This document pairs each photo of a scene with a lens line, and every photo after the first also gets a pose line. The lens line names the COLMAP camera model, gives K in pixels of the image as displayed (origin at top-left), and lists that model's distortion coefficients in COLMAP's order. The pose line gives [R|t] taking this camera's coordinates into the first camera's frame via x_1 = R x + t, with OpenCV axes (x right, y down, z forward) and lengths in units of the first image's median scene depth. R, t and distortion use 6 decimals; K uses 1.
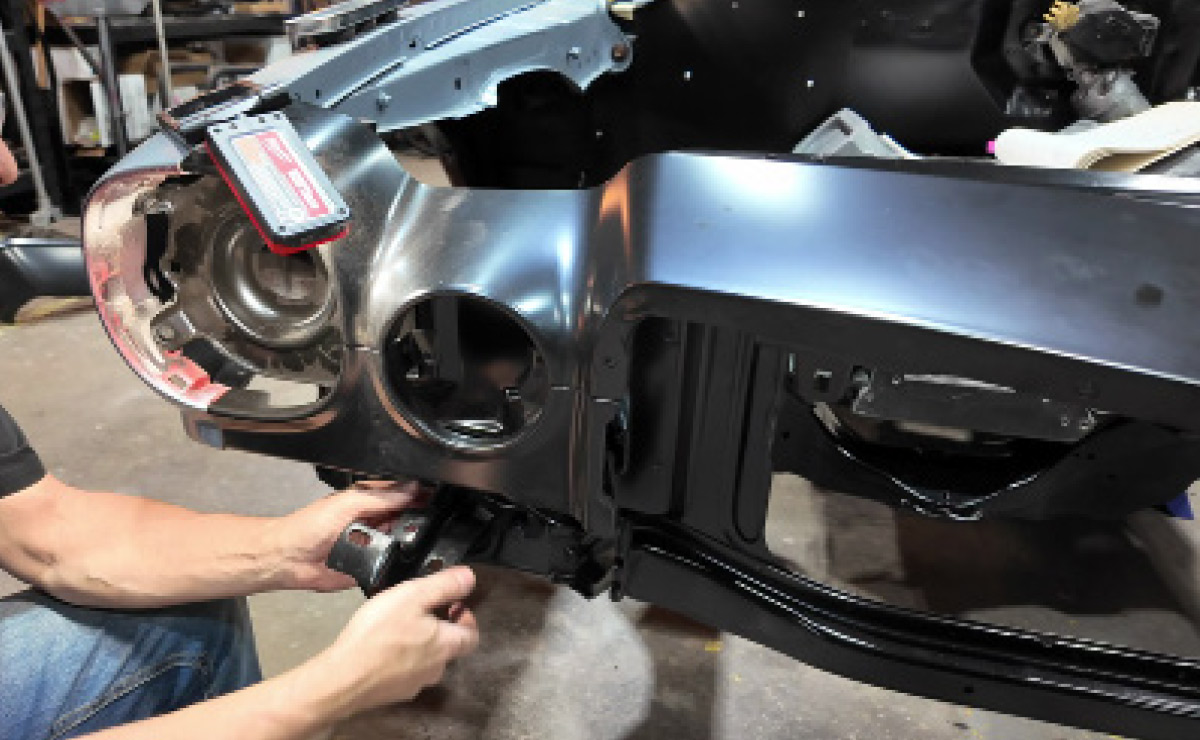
lens RADIAL K [[883.6, 0, 495.3], [0, 883.6, 368.0], [0, 0, 1]] dist [-0.002833, -0.002368]
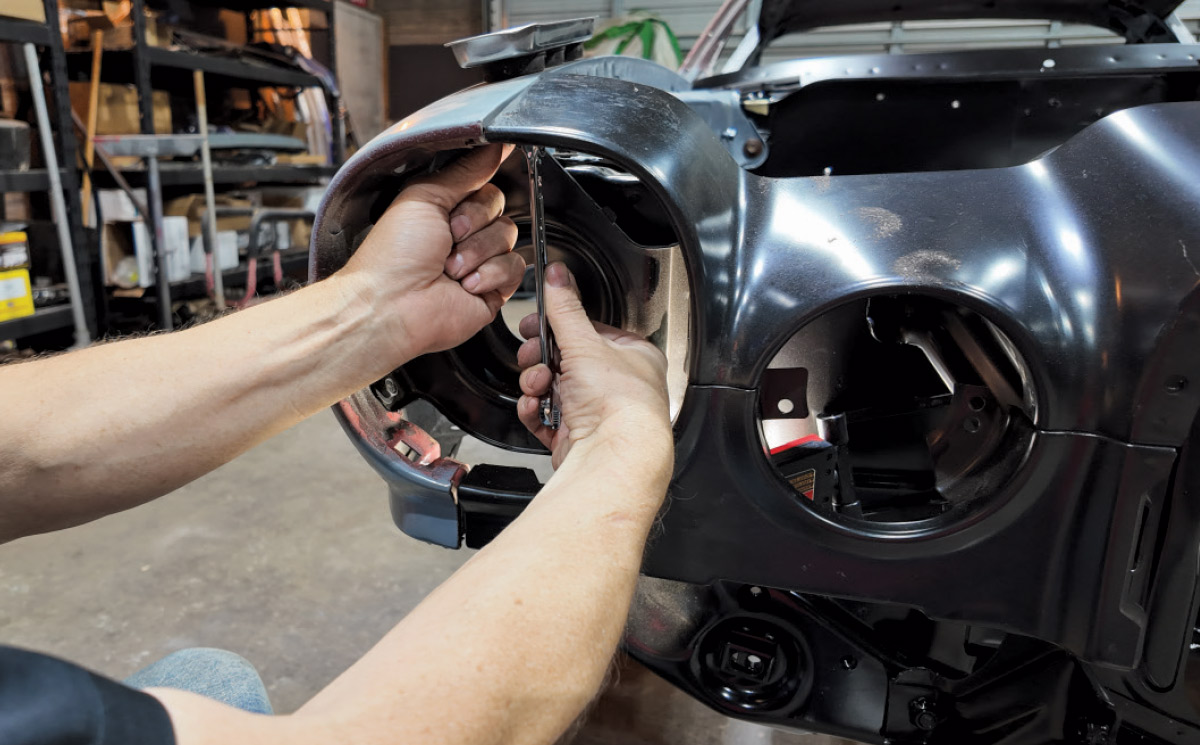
lens RADIAL K [[878.4, 0, 499.2], [0, 878.4, 375.0], [0, 0, 1]] dist [0.004650, -0.000285]
pose [[0.999995, -0.000025, 0.003053, -0.100044], [0.000544, 0.985441, -0.170014, 0.026933], [-0.003005, 0.170015, 0.985437, 0.102420]]
